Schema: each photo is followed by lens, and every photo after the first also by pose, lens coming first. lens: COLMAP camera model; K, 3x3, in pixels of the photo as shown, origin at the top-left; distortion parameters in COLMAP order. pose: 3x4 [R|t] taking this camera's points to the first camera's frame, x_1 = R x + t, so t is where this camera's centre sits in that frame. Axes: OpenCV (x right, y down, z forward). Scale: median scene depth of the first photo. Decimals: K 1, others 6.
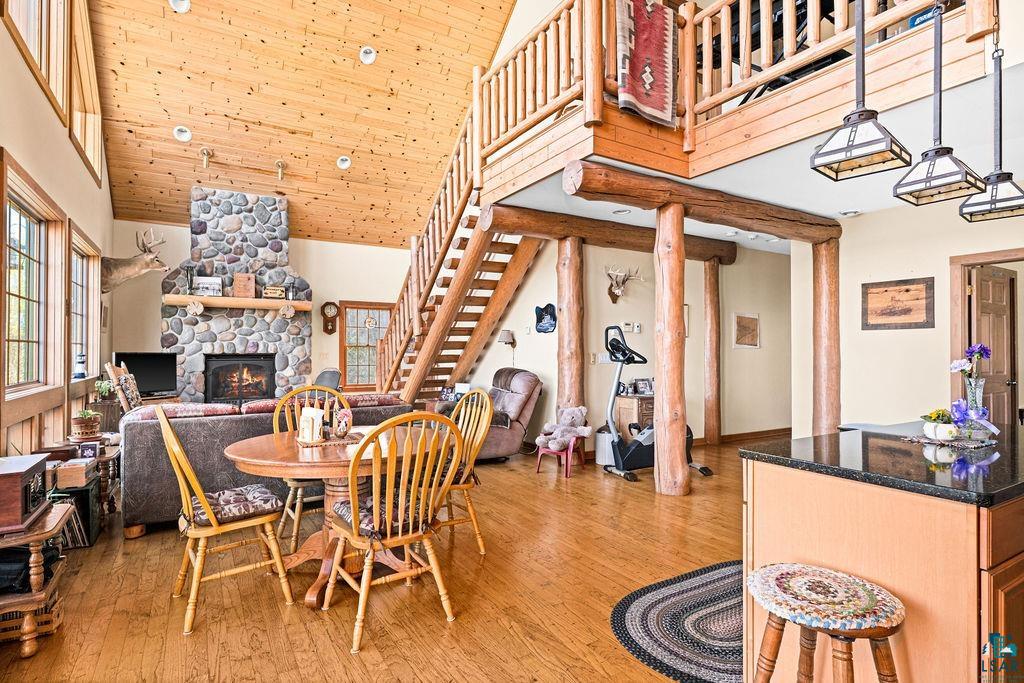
lens RADIAL K [[528.2, 0, 508.6], [0, 528.2, 344.1], [0, 0, 1]] dist [0.000087, 0.002378]
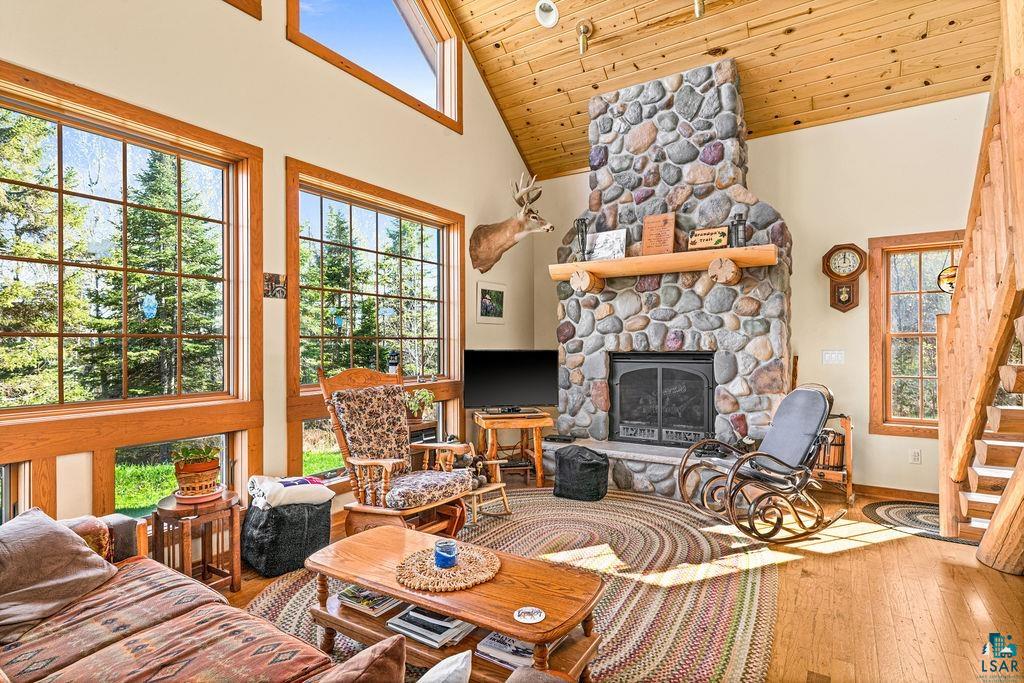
lens RADIAL K [[528.2, 0, 508.5], [0, 528.2, 345.0], [0, 0, 1]] dist [0.000087, 0.002378]
pose [[0.449109, -0.003265, -0.893471, -0.054785], [0.017358, 0.999836, 0.005072, 0.005559], [0.893308, -0.017787, 0.449092, 0.622751]]
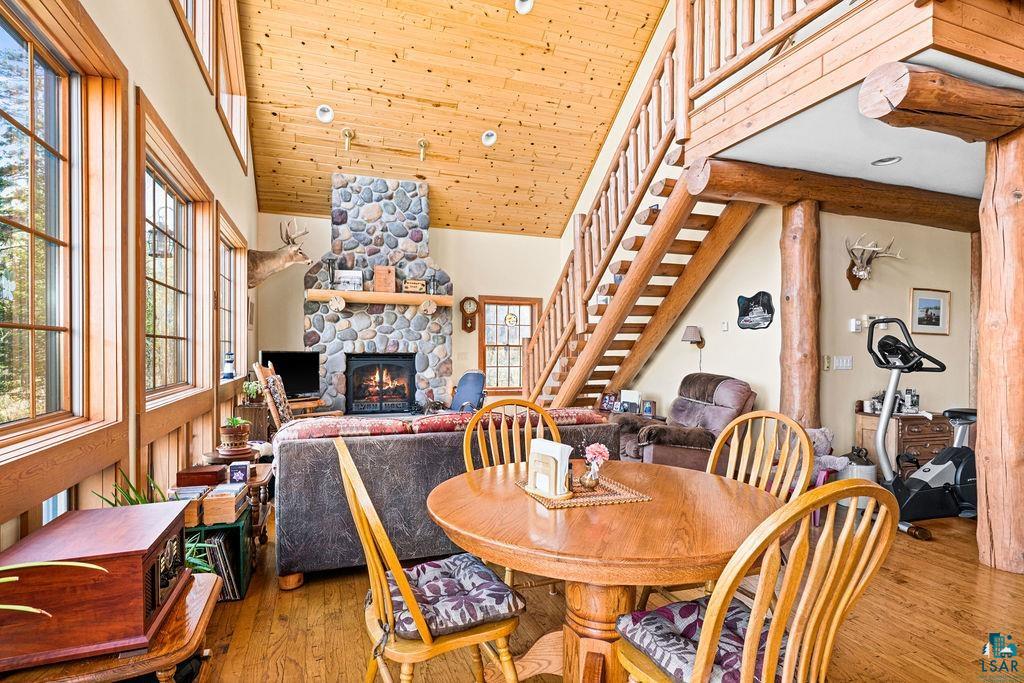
lens RADIAL K [[528.2, 0, 511.3], [0, 528.2, 355.3], [0, 0, 1]] dist [0.000087, 0.002378]
pose [[0.981911, 0.008127, -0.189166, -0.114513], [-0.004175, 0.999765, 0.021279, 0.001656], [0.189294, -0.020105, 0.981715, 0.142297]]
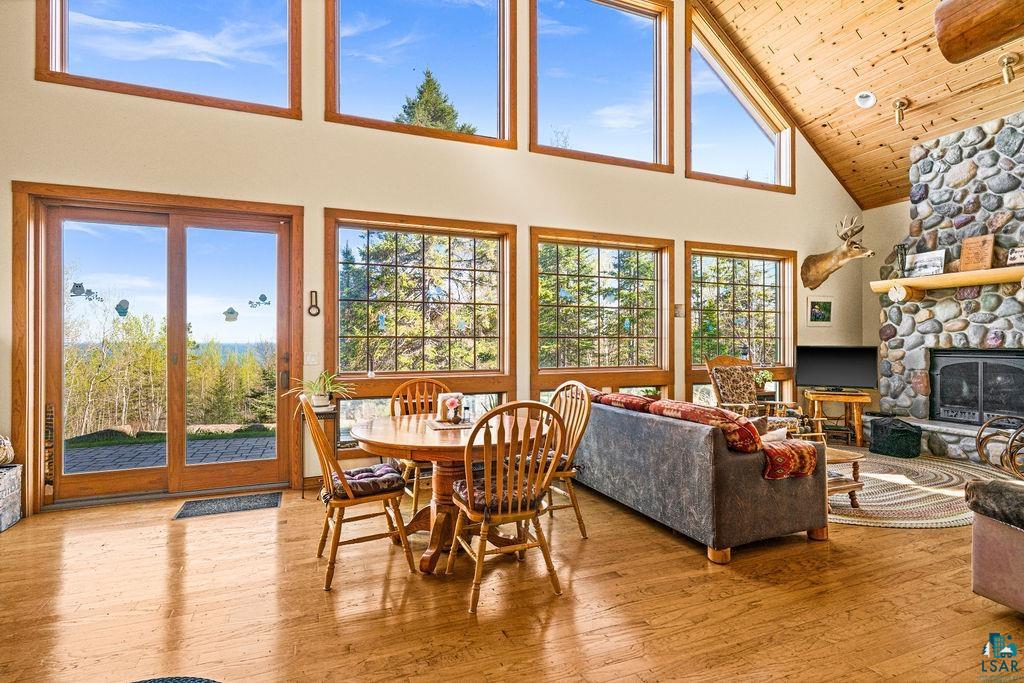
lens RADIAL K [[497.8, 0, 514.5], [0, 497.8, 340.3], [0, 0, 1]] dist [-0.001762, 0.000880]
pose [[-0.147793, -0.004371, -0.989009, 0.278886], [0.014025, 0.999880, -0.006515, 0.003033], [0.988919, -0.014834, -0.147714, 0.505029]]
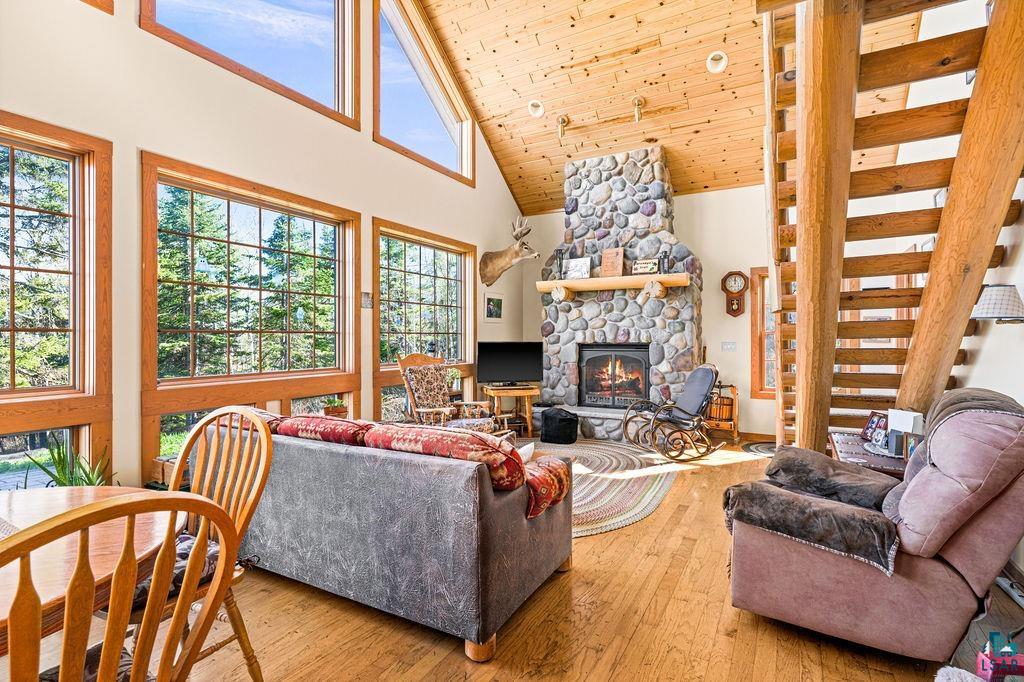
lens RADIAL K [[497.8, 0, 510.7], [0, 497.8, 336.9], [0, 0, 1]] dist [-0.001762, 0.000880]
pose [[0.497873, -0.003554, -0.867243, 0.118886], [0.014375, 0.999888, 0.004154, 0.002782], [0.867131, -0.014535, 0.497869, 0.486916]]
